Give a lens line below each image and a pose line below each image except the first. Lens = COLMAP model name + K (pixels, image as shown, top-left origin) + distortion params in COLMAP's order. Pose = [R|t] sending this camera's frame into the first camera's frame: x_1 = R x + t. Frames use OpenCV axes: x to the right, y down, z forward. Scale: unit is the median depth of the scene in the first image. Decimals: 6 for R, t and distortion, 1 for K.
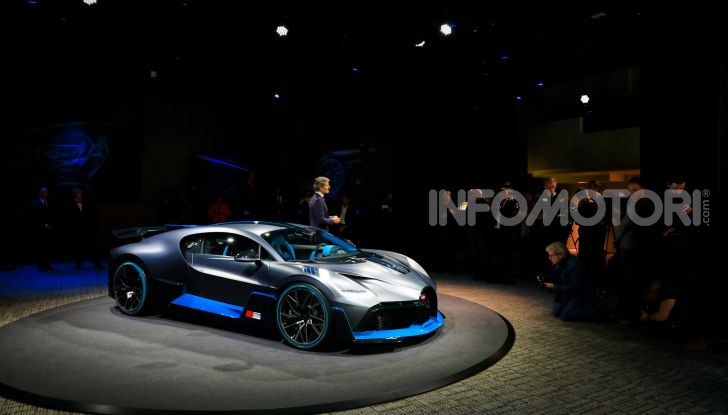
lens RADIAL K [[526.0, 0, 364.0], [0, 526.0, 207.5], [0, 0, 1]] dist [-0.111536, 0.091914]
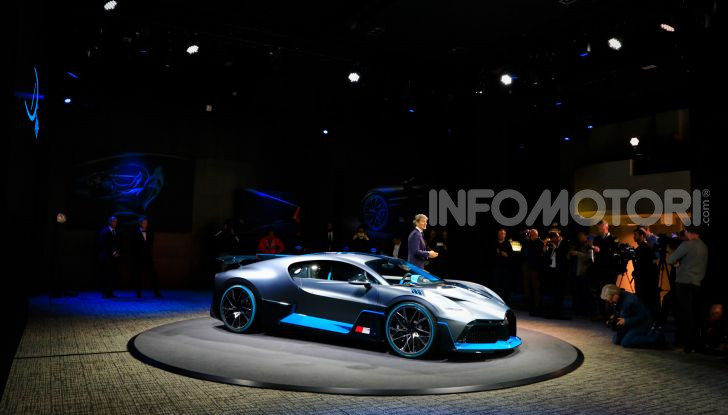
lens RADIAL K [[592.2, 0, 365.2], [0, 592.2, 192.3], [0, 0, 1]] dist [-0.099463, 0.120117]
pose [[0.999482, 0.023423, -0.022077, -0.162530], [-0.025402, 0.995239, -0.094094, 0.019009], [0.019768, 0.094606, 0.995319, -0.312330]]
